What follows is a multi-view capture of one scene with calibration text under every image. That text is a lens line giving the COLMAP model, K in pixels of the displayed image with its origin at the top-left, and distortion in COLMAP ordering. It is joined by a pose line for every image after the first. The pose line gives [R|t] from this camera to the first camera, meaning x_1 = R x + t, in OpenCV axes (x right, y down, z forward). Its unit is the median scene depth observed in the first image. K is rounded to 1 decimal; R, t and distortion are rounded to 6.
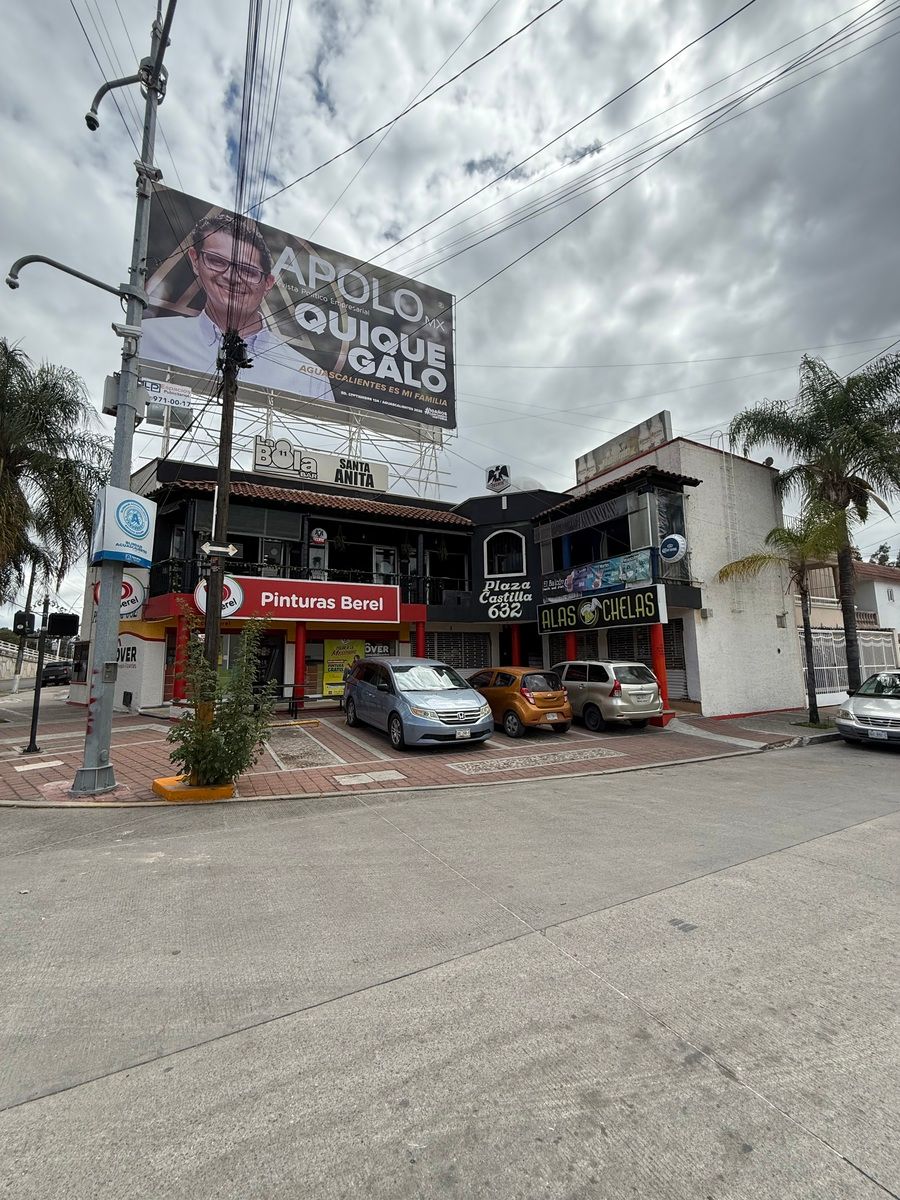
lens RADIAL K [[479.5, 0, 449.1], [0, 479.5, 586.2], [0, 0, 1]] dist [-0.000098, -0.000293]
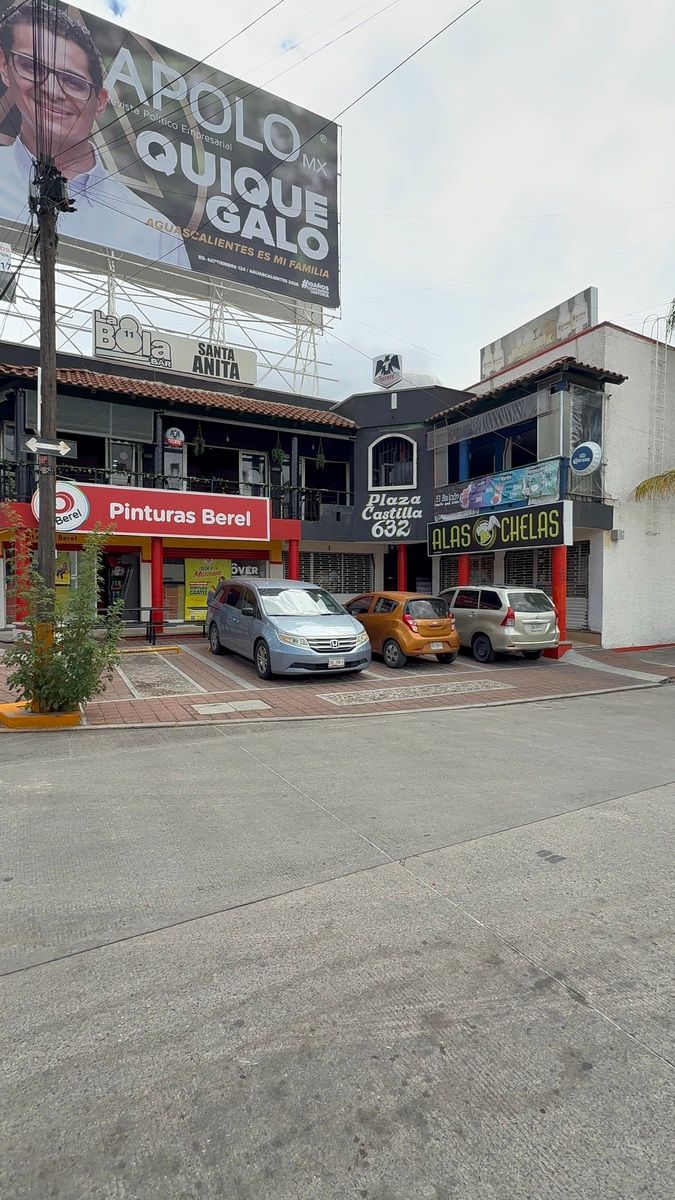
lens RADIAL K [[539.6, 0, 337.7], [0, 539.6, 589.0], [0, 0, 1]] dist [-0.003392, 0.006019]
pose [[0.999827, 0.014342, 0.011879, 0.011277], [-0.016040, 0.987309, 0.157996, 0.005865], [-0.009462, -0.158159, 0.987368, 0.008992]]
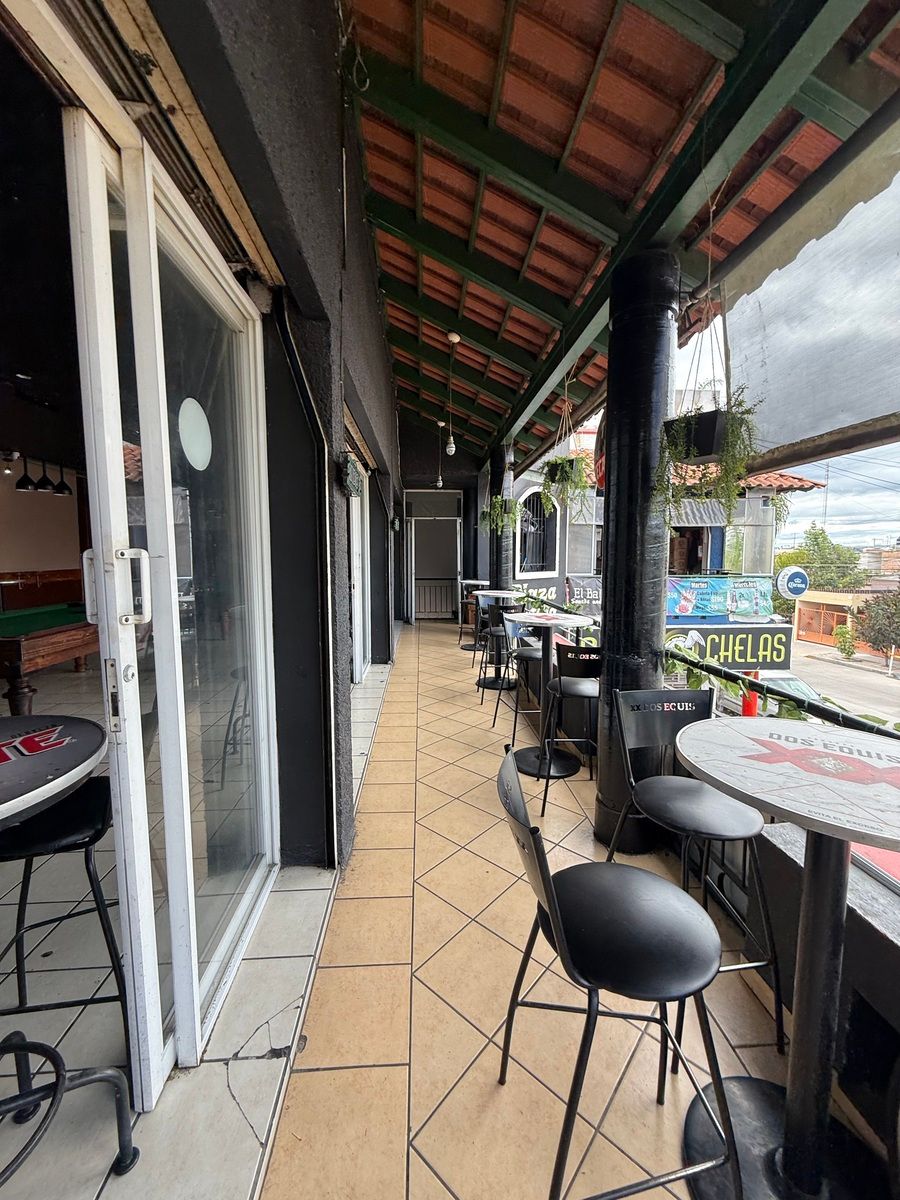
lens RADIAL K [[479.5, 0, 450.3], [0, 479.5, 599.4], [0, 0, 1]] dist [-0.000098, -0.000293]
pose [[0.394095, -0.071054, 0.916319, -0.505275], [-0.147310, 0.979234, 0.139289, -0.068462], [-0.907188, -0.189876, 0.375444, 1.071215]]
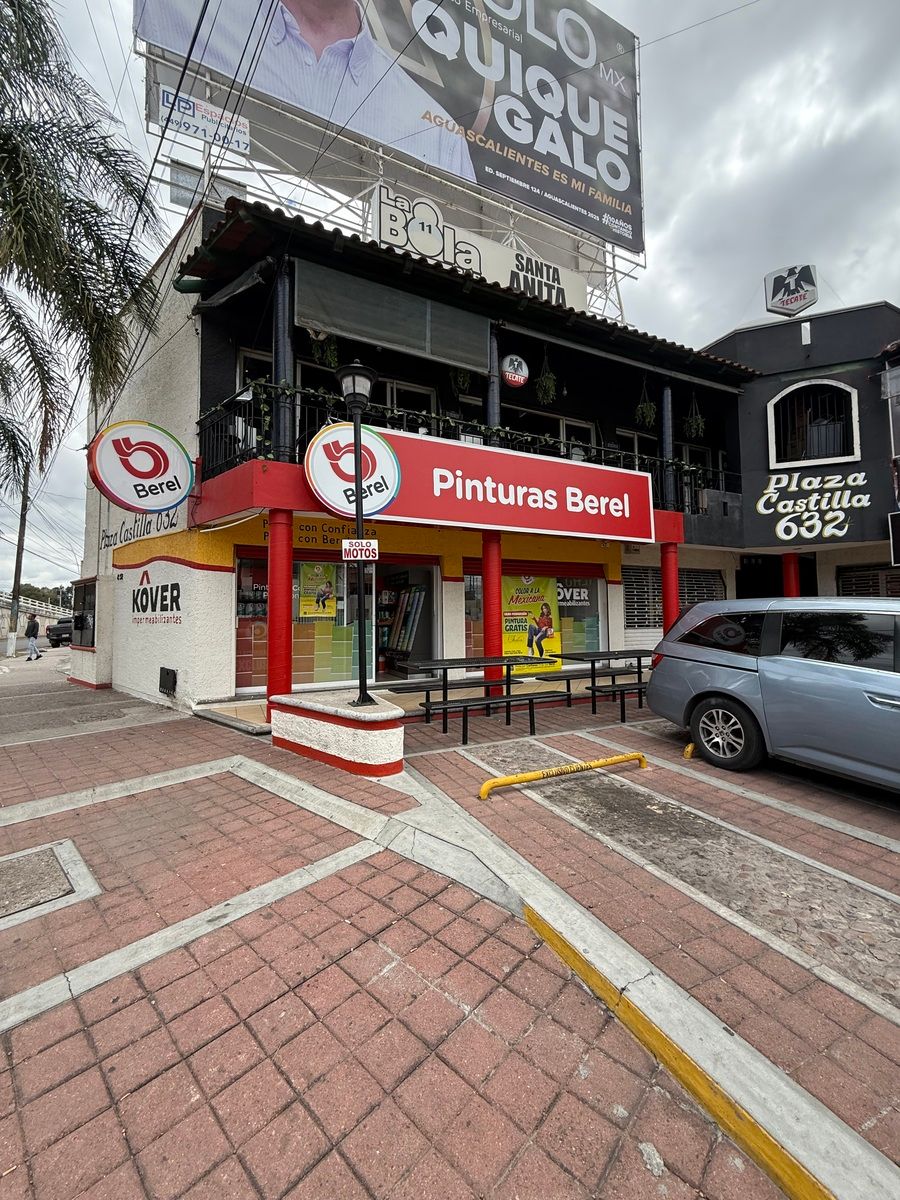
lens RADIAL K [[479.5, 0, 445.2], [0, 479.5, 585.1], [0, 0, 1]] dist [-0.000098, -0.000293]
pose [[0.999353, 0.001553, -0.035927, -0.354243], [0.001496, 0.996407, 0.084683, 0.086962], [0.035930, -0.084682, 0.995760, 0.505524]]
